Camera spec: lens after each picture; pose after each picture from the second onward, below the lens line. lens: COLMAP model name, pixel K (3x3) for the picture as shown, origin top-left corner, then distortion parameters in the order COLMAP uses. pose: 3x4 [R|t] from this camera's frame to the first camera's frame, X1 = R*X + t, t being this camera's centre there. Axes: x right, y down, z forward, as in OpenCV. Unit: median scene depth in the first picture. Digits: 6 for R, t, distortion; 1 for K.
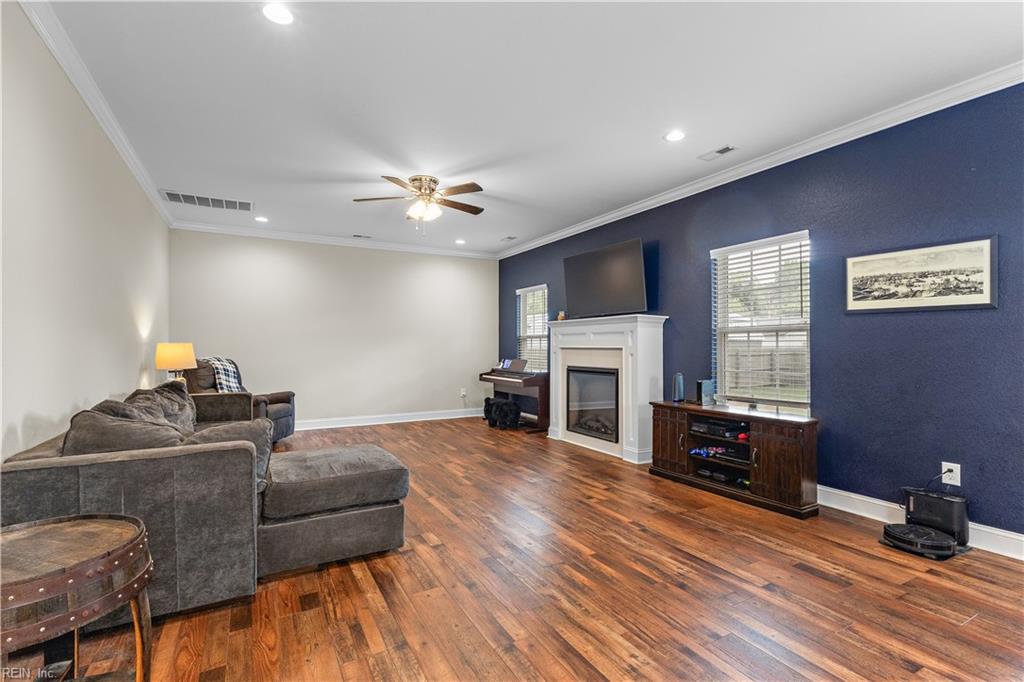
lens RADIAL K [[474.0, 0, 514.7], [0, 474.0, 343.9], [0, 0, 1]] dist [0.001844, 0.000113]
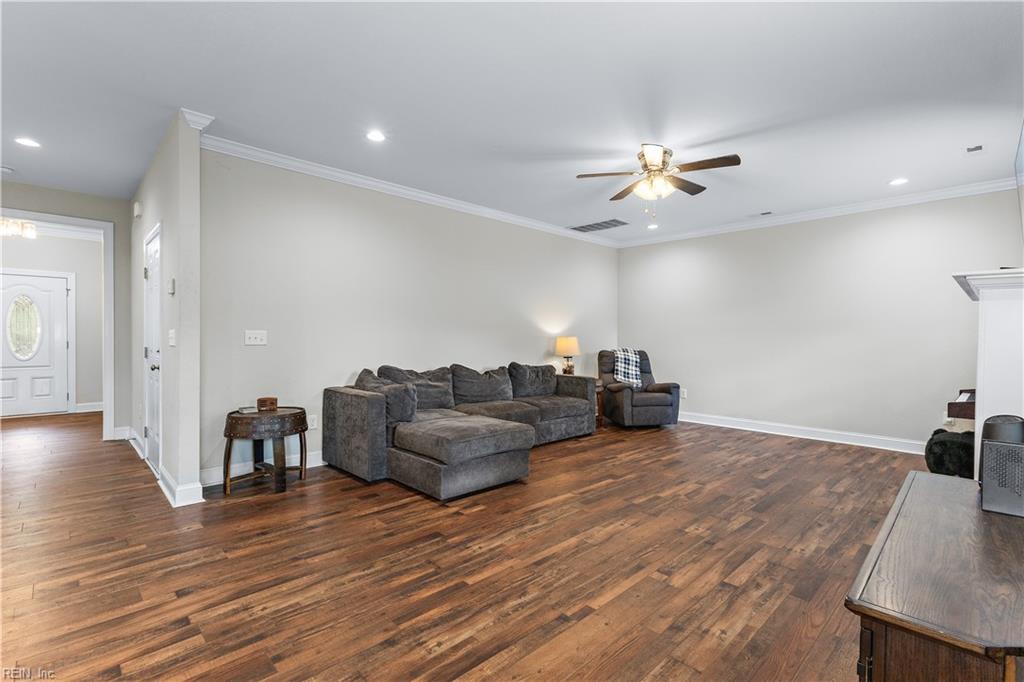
lens RADIAL K [[474.0, 0, 518.4], [0, 474.0, 345.2], [0, 0, 1]] dist [0.001844, 0.000113]
pose [[0.259085, 0.018209, -0.965683, 0.827197], [-0.003399, 0.999833, 0.017941, -0.002891], [0.965848, -0.001366, 0.259104, 0.710490]]
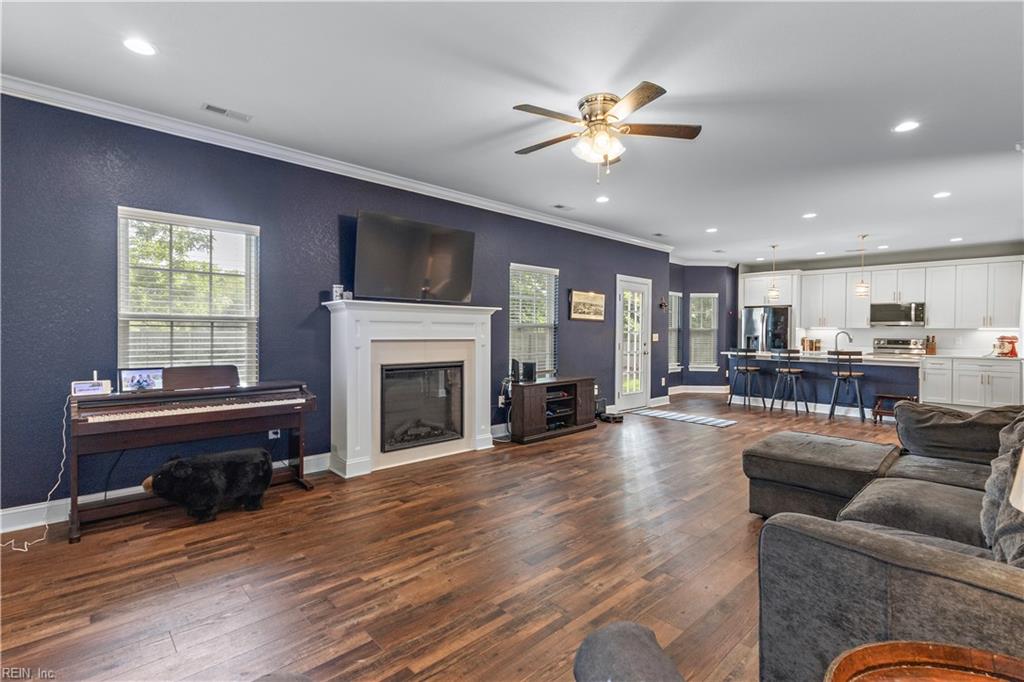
lens RADIAL K [[474.0, 0, 508.9], [0, 474.0, 333.7], [0, 0, 1]] dist [0.001844, 0.000113]
pose [[-0.226995, -0.009469, 0.973850, -1.157032], [-0.014157, 0.999879, 0.006422, -0.016520], [-0.973793, -0.012329, -0.227101, 1.755552]]
